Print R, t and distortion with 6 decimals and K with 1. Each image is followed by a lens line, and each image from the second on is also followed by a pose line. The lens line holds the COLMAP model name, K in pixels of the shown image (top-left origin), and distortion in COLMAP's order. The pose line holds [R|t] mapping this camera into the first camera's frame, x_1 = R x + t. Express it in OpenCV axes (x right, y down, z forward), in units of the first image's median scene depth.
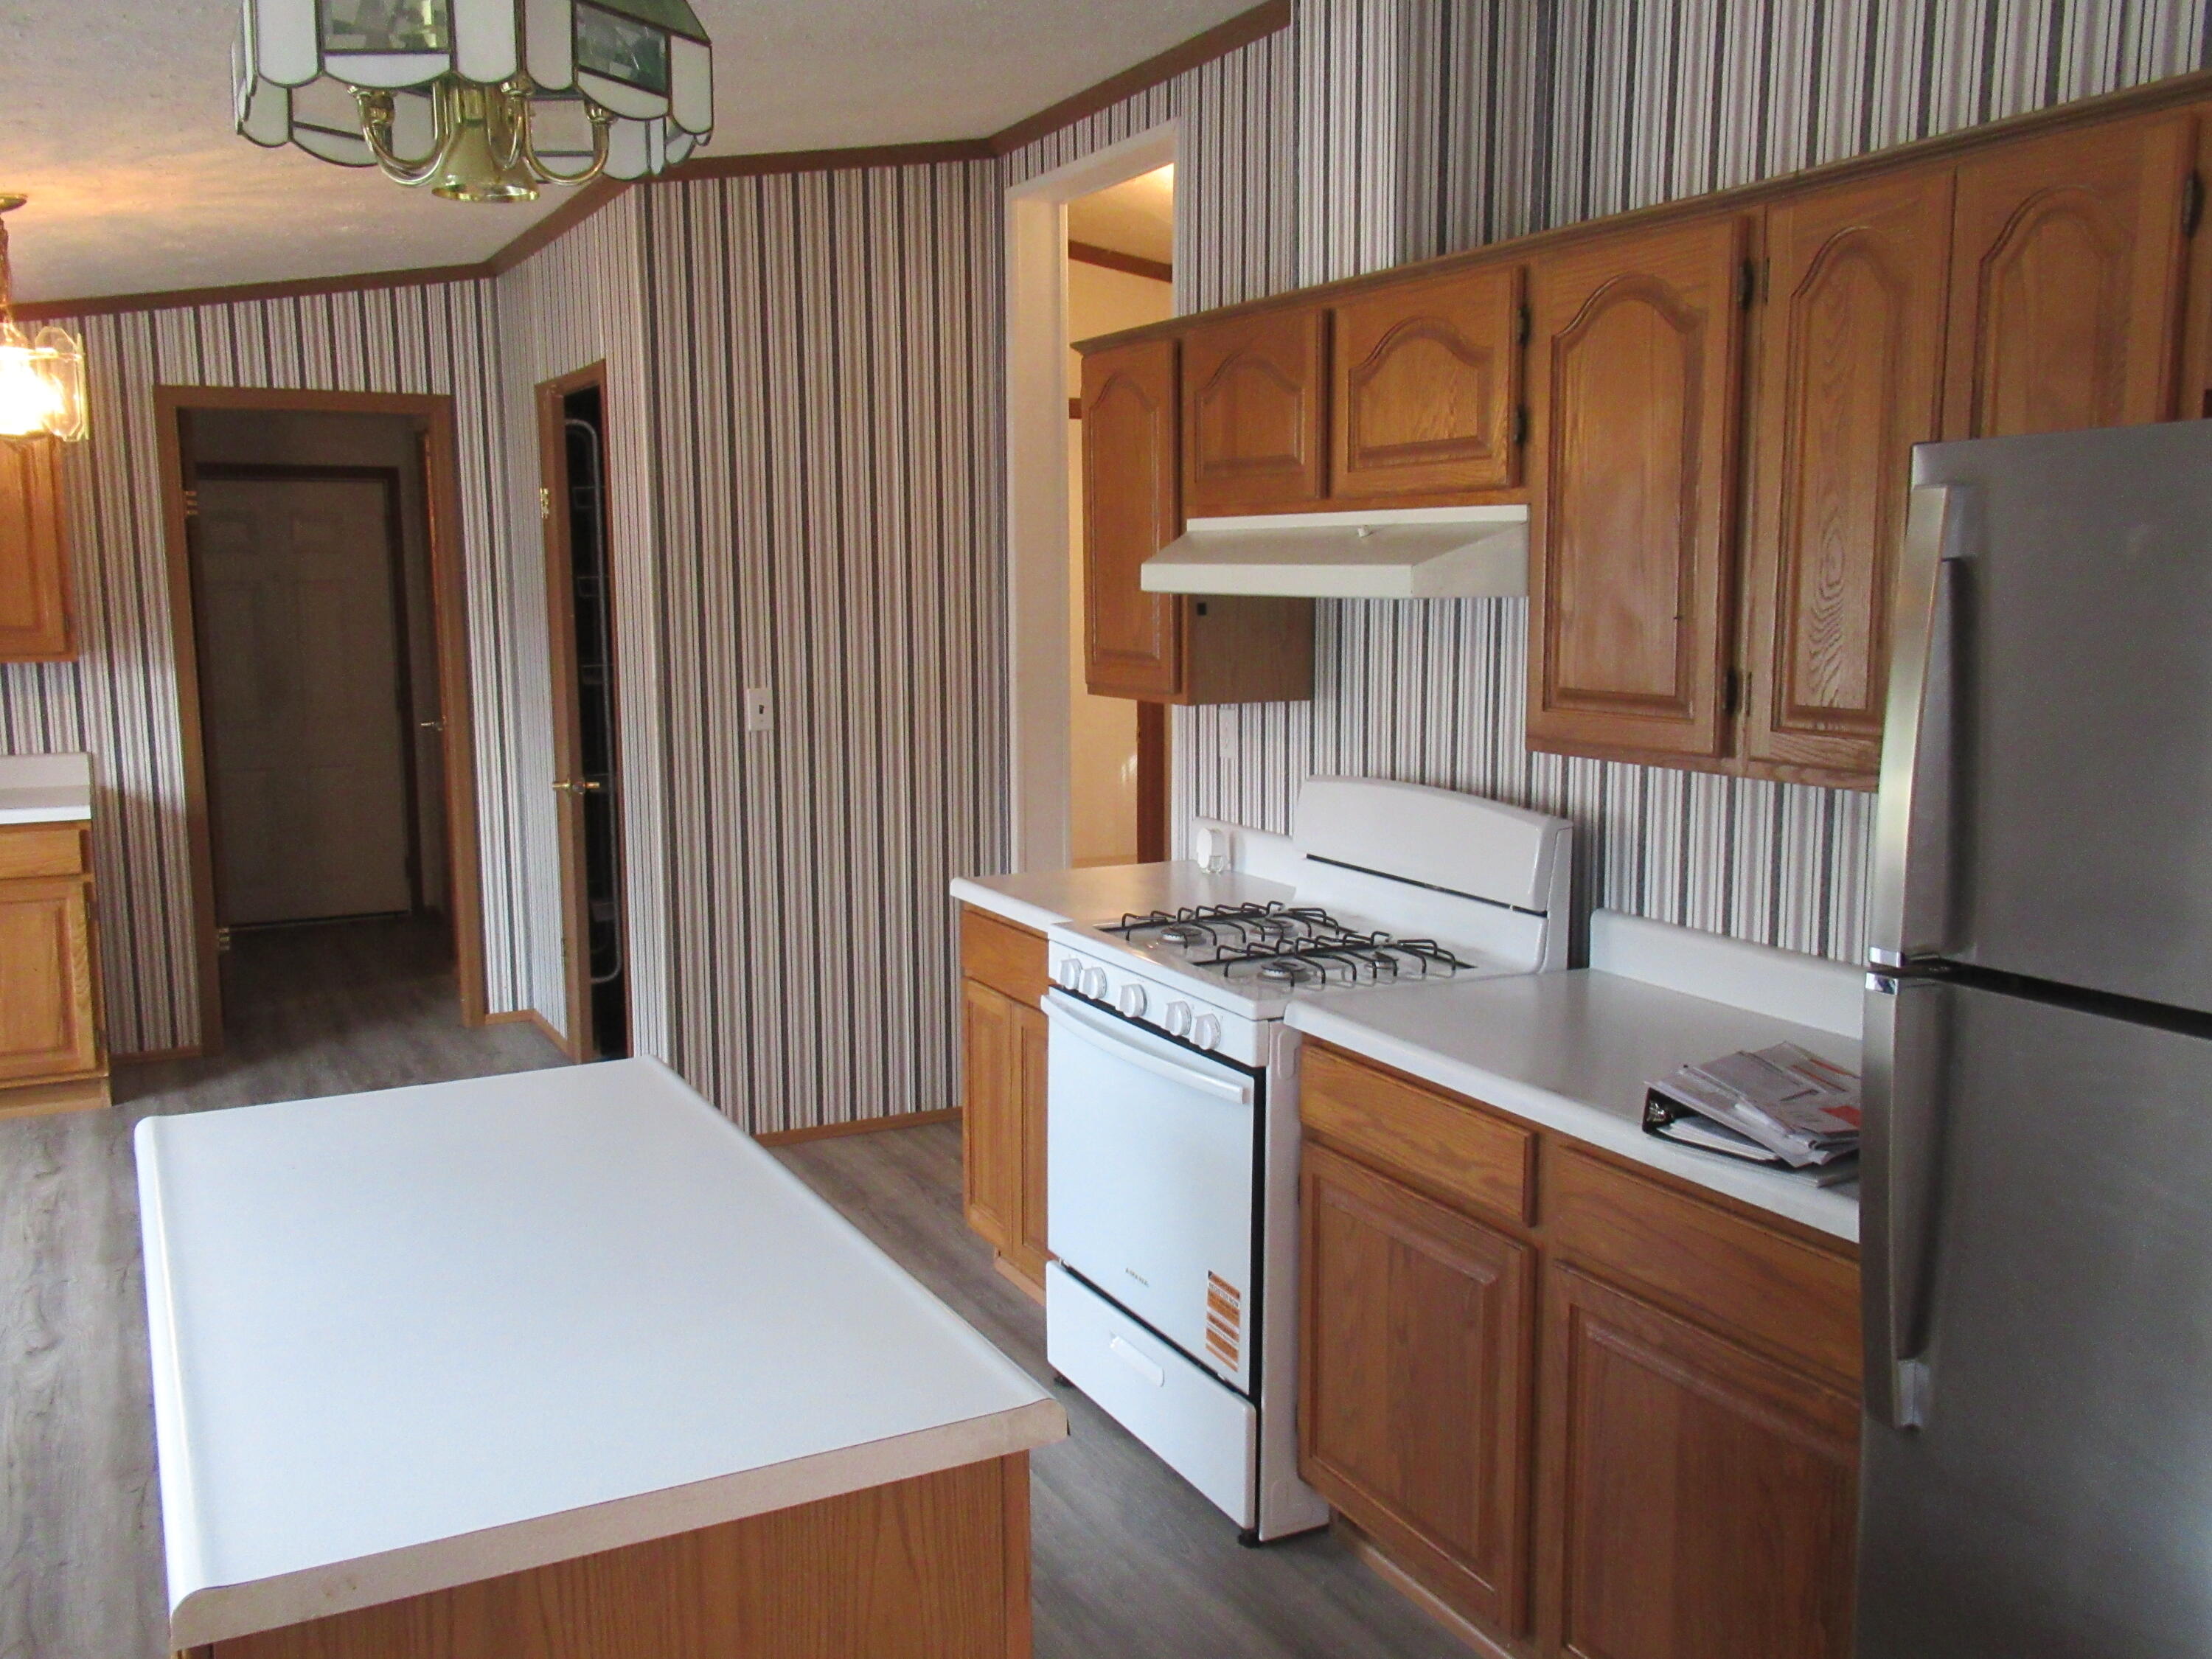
lens RADIAL K [[1943.5, 0, 1098.3], [0, 1943.5, 830.0], [0, 0, 1]] dist [0.050632, -0.033829]
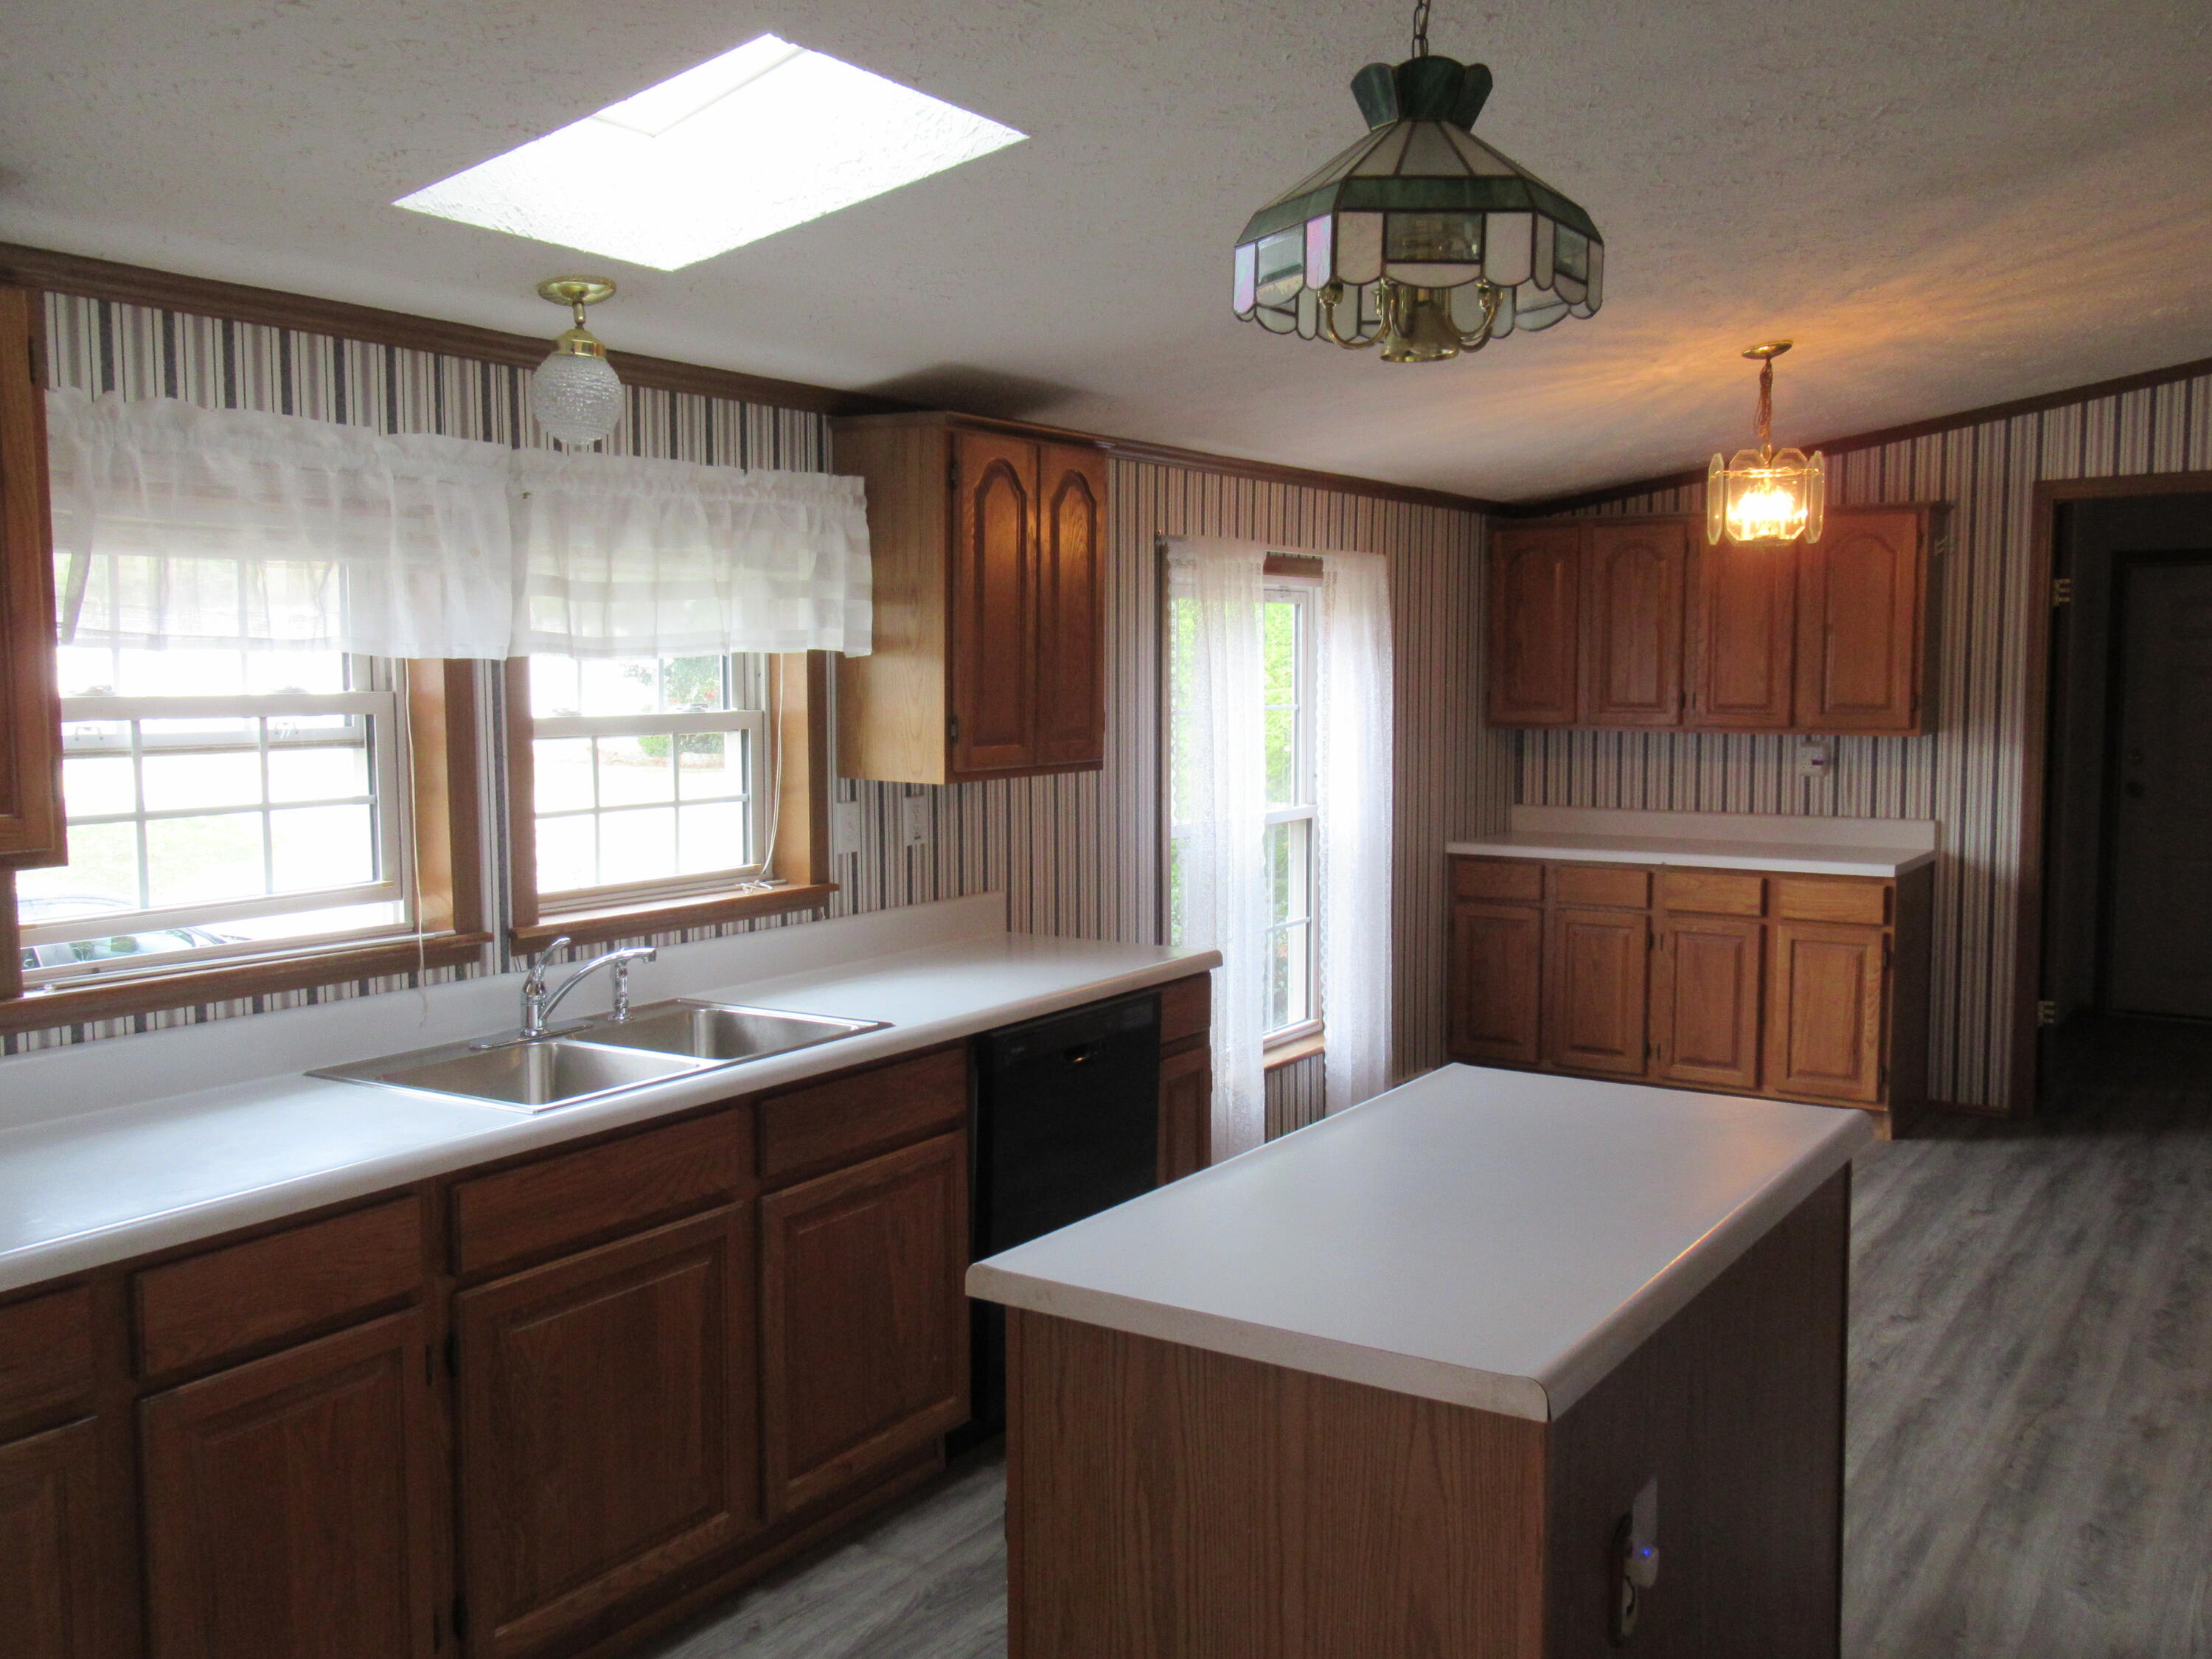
lens RADIAL K [[1943.5, 0, 1104.5], [0, 1943.5, 840.6], [0, 0, 1]] dist [0.050632, -0.033829]
pose [[0.495985, 0.082085, -0.864443, 0.301332], [-0.117283, 0.992732, 0.026974, -0.005280], [0.860374, 0.088006, 0.502007, 0.078409]]
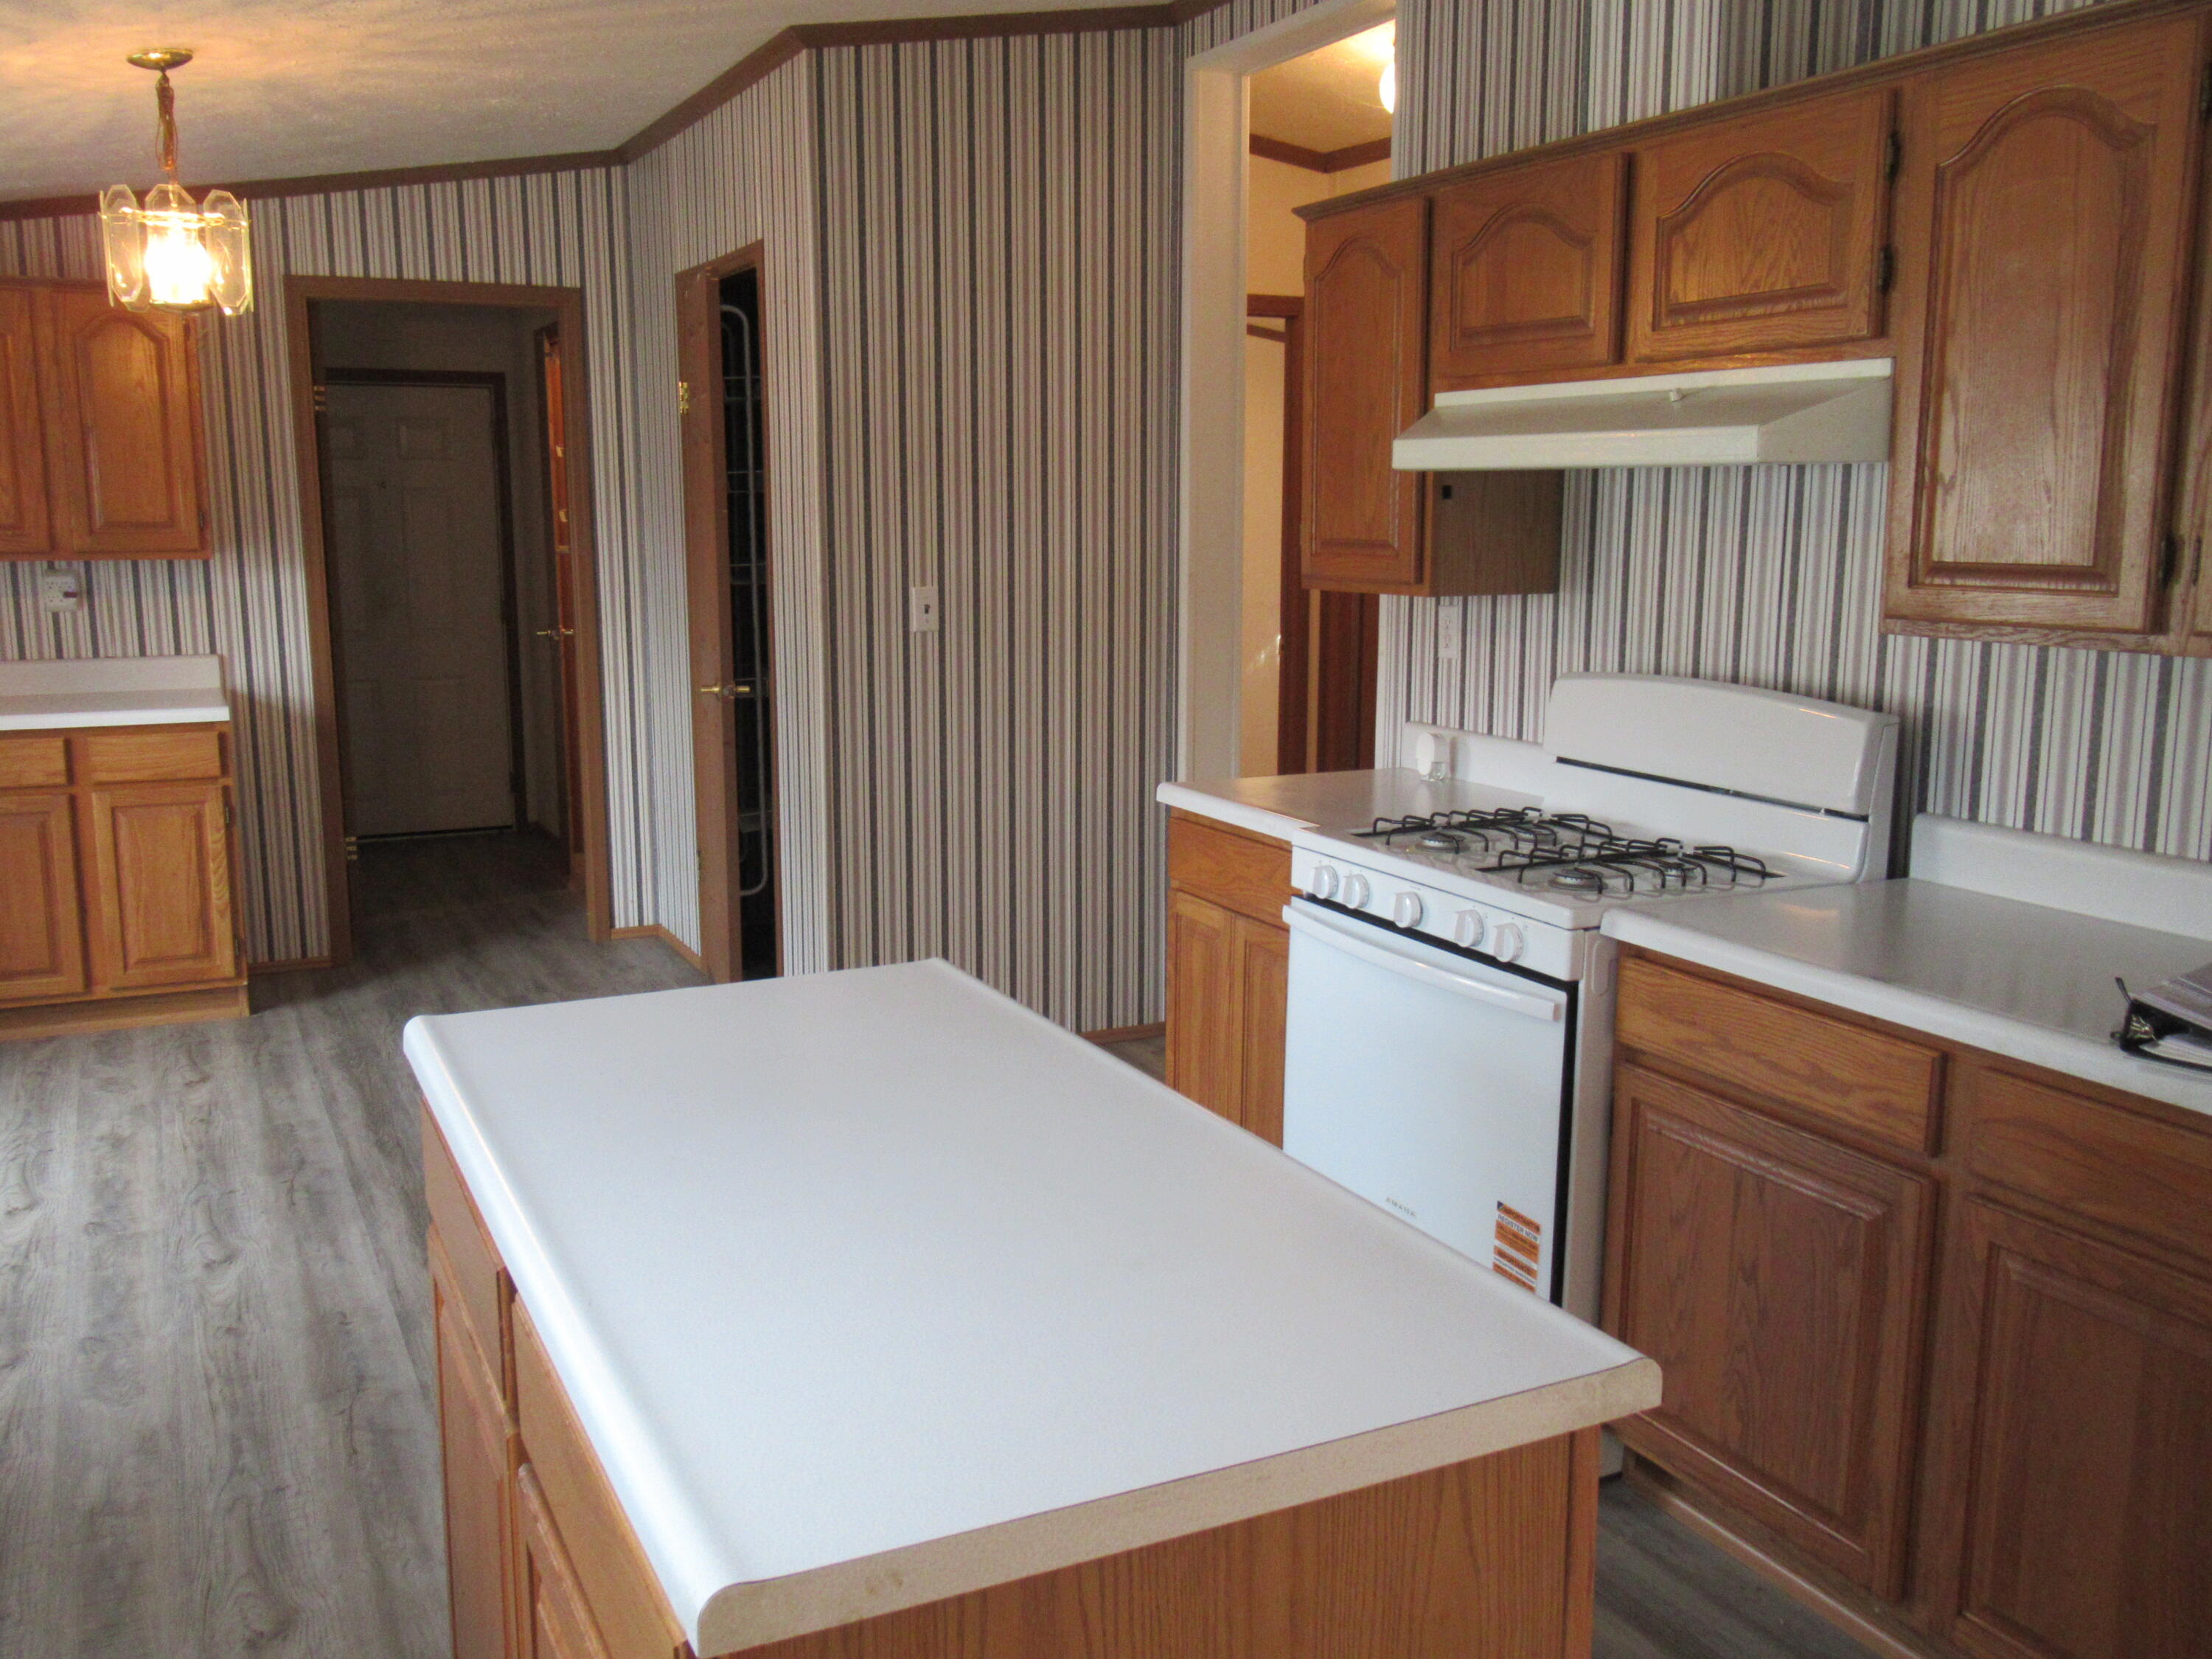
lens RADIAL K [[1919.3, 0, 1096.0], [0, 1919.3, 832.8], [0, 0, 1]] dist [0.006200, -0.021791]
pose [[0.999853, 0.008989, -0.014630, -0.095224], [-0.008468, 0.999342, 0.035262, 0.017101], [0.014937, -0.035133, 0.999271, 0.076085]]
